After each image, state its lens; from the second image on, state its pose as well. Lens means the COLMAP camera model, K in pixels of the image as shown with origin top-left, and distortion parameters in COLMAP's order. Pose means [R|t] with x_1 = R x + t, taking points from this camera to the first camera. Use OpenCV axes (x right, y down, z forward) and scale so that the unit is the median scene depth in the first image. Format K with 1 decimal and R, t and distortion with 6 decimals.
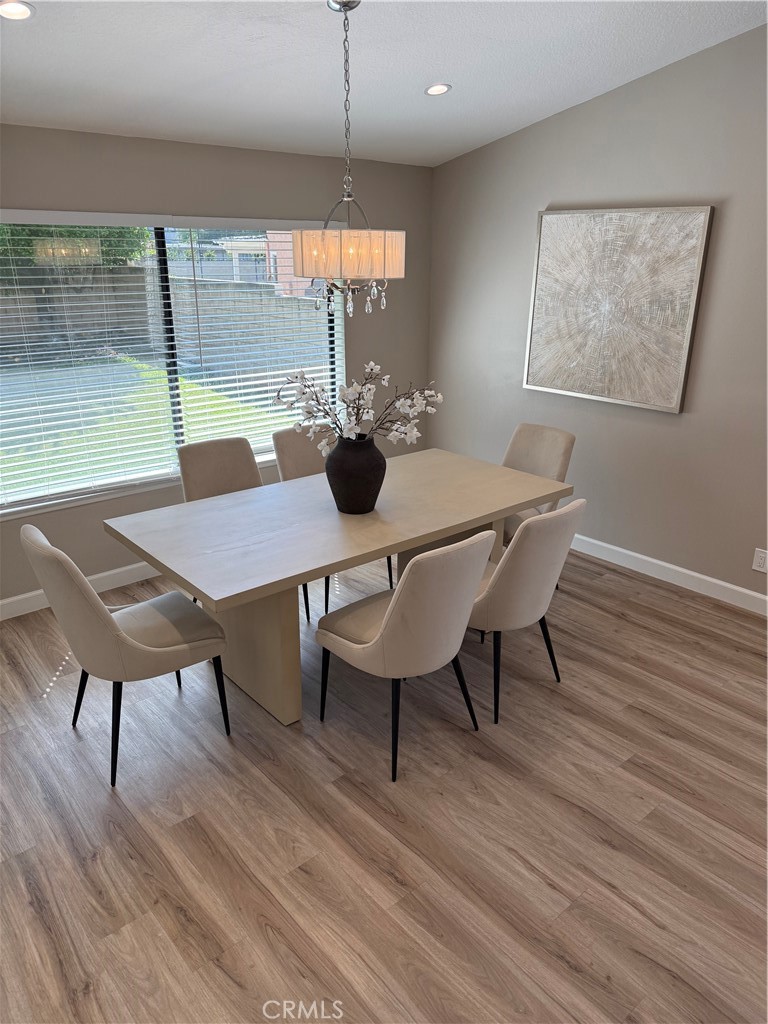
lens RADIAL K [[725.9, 0, 384.3], [0, 725.9, 503.9], [0, 0, 1]] dist [0.001111, -0.010971]
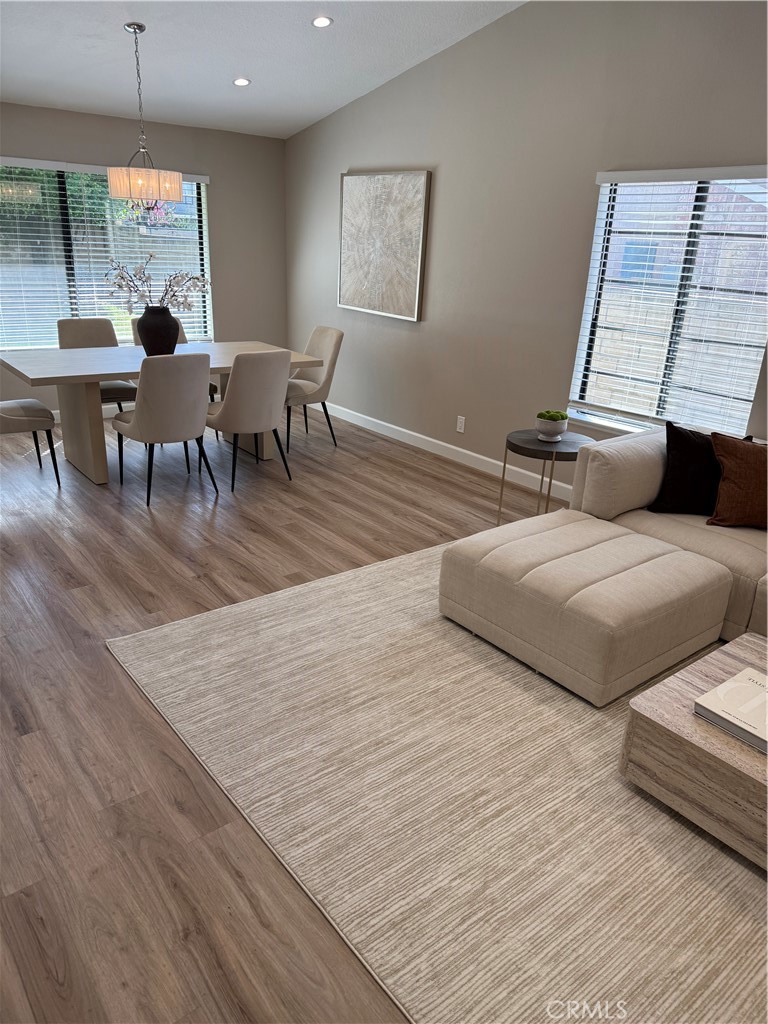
lens RADIAL K [[725.9, 0, 381.7], [0, 725.9, 521.5], [0, 0, 1]] dist [0.001111, -0.010971]
pose [[0.997934, 0.060012, -0.022925, 0.395364], [-0.059009, 0.997366, 0.042176, 0.214060], [0.025396, -0.040736, 0.998847, -0.443264]]
